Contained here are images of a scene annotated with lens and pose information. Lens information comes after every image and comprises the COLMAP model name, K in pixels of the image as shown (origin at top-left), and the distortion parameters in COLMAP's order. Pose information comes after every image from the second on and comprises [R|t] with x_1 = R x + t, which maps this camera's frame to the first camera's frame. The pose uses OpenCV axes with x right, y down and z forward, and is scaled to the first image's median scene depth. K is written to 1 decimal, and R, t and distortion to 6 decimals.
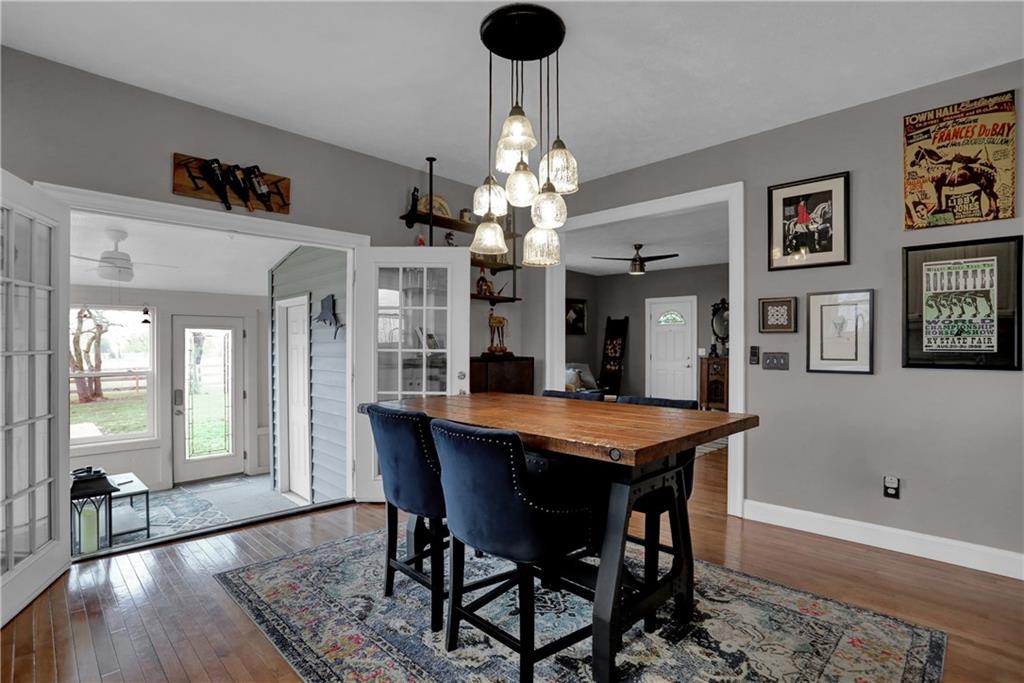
lens RADIAL K [[492.8, 0, 517.2], [0, 492.8, 343.5], [0, 0, 1]] dist [-0.021555, 0.000741]
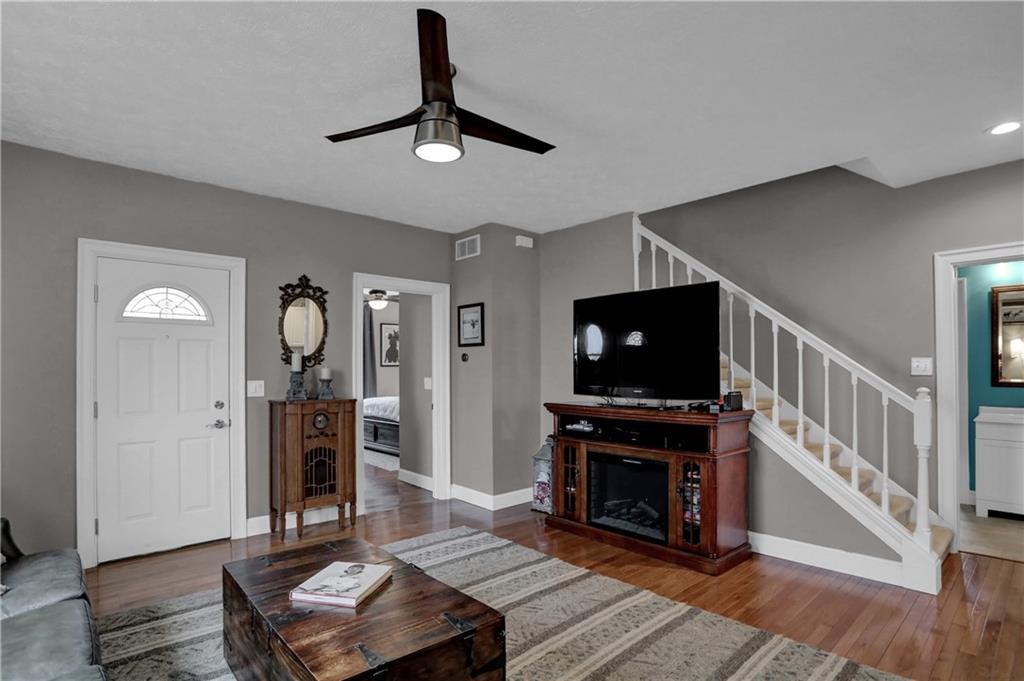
lens RADIAL K [[517.2, 0, 523.5], [0, 517.2, 360.1], [0, 0, 1]] dist [-0.061953, 0.000444]
pose [[0.041689, 0.011994, 0.999059, -0.076250], [0.000055, 0.999928, -0.012007, -0.003317], [-0.999131, 0.000555, 0.041685, 0.813337]]
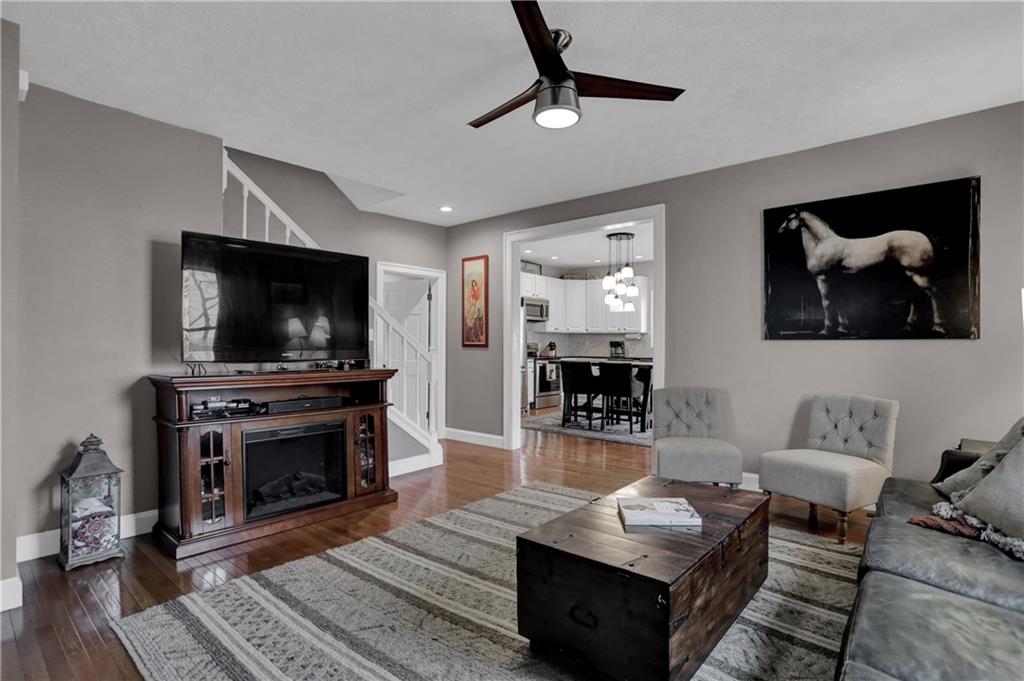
lens RADIAL K [[497.4, 0, 512.0], [0, 497.4, 340.5], [0, 0, 1]] dist [-0.065654, 0.000120]
pose [[-0.997370, -0.003389, -0.072400, 0.258241], [-0.002722, 0.999953, -0.009314, 0.011876], [0.072428, -0.009092, -0.997332, 1.164570]]
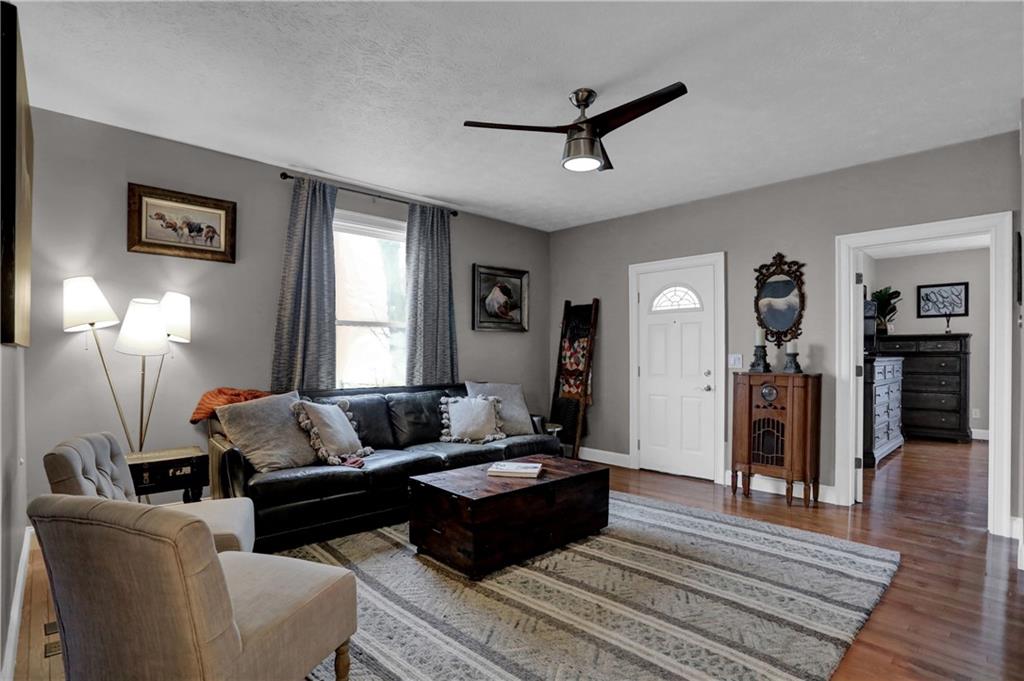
lens RADIAL K [[509.7, 0, 511.2], [0, 509.7, 361.2], [0, 0, 1]] dist [-0.021026, 0.000133]
pose [[0.999733, -0.006901, -0.022035, 0.168413], [0.007257, 0.999843, 0.016138, 0.007740], [0.021920, -0.016293, 0.999627, 0.509081]]
